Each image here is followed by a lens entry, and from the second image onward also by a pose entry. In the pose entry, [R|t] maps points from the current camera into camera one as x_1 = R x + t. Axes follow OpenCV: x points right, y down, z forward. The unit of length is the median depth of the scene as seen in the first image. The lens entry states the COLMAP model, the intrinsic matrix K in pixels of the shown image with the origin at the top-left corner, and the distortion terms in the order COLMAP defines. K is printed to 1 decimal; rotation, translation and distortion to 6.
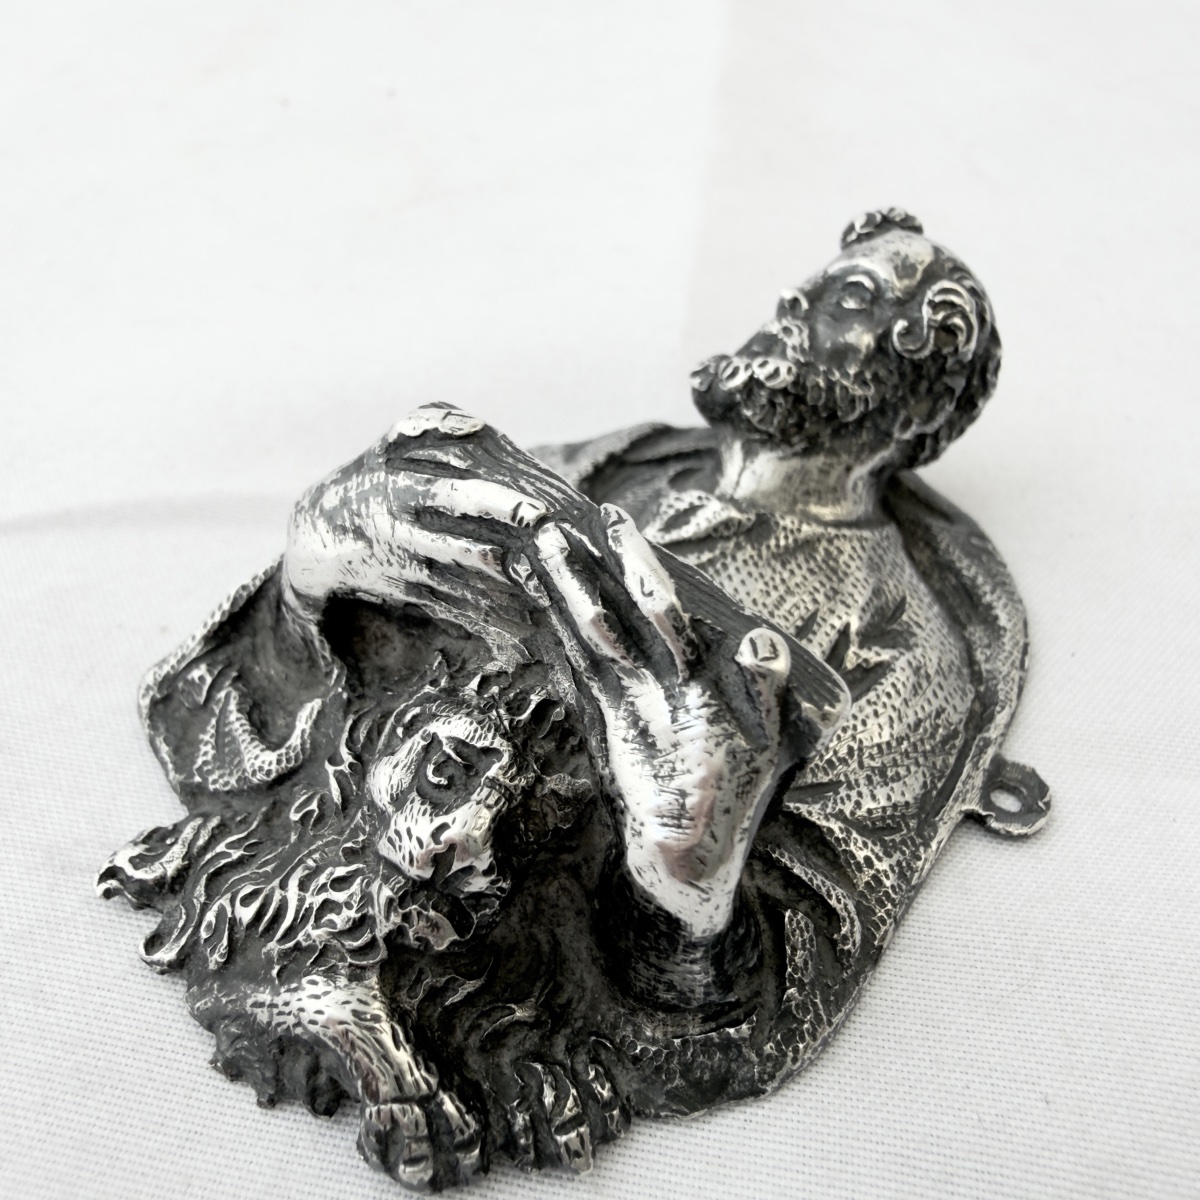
lens RADIAL K [[1193.7, 0, 596.1], [0, 1193.7, 601.2], [0, 0, 1]] dist [0.013889, 0.000000]
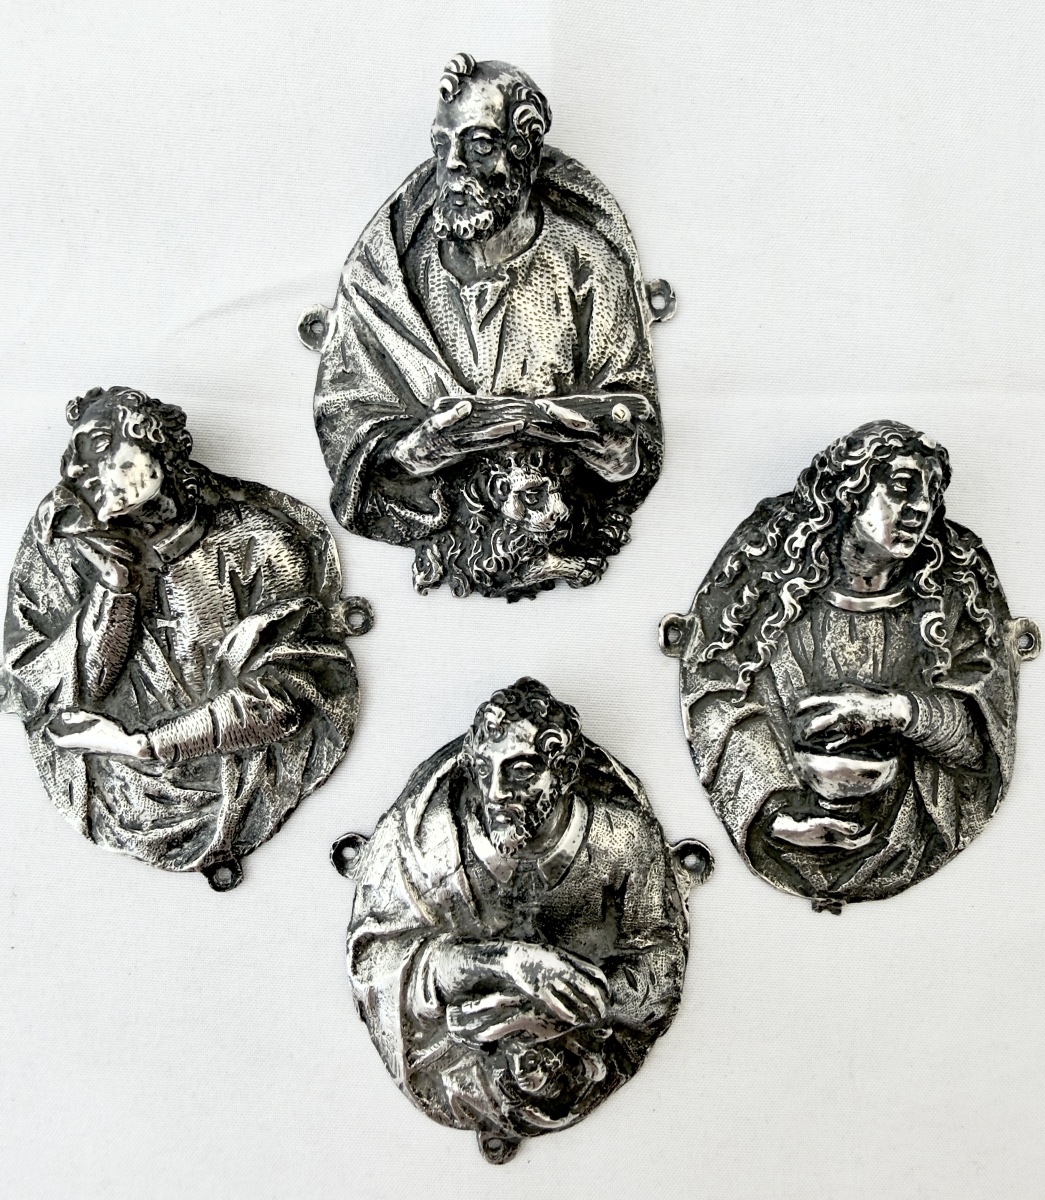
lens RADIAL K [[1145.9, 0, 518.3], [0, 1145.9, 608.2], [0, 0, 1]] dist [0.025586, 0.000000]
pose [[0.736632, -0.675659, -0.029282, -0.199380], [0.460672, 0.469602, 0.753164, -1.402551], [-0.495131, -0.568294, 0.657181, -0.687780]]
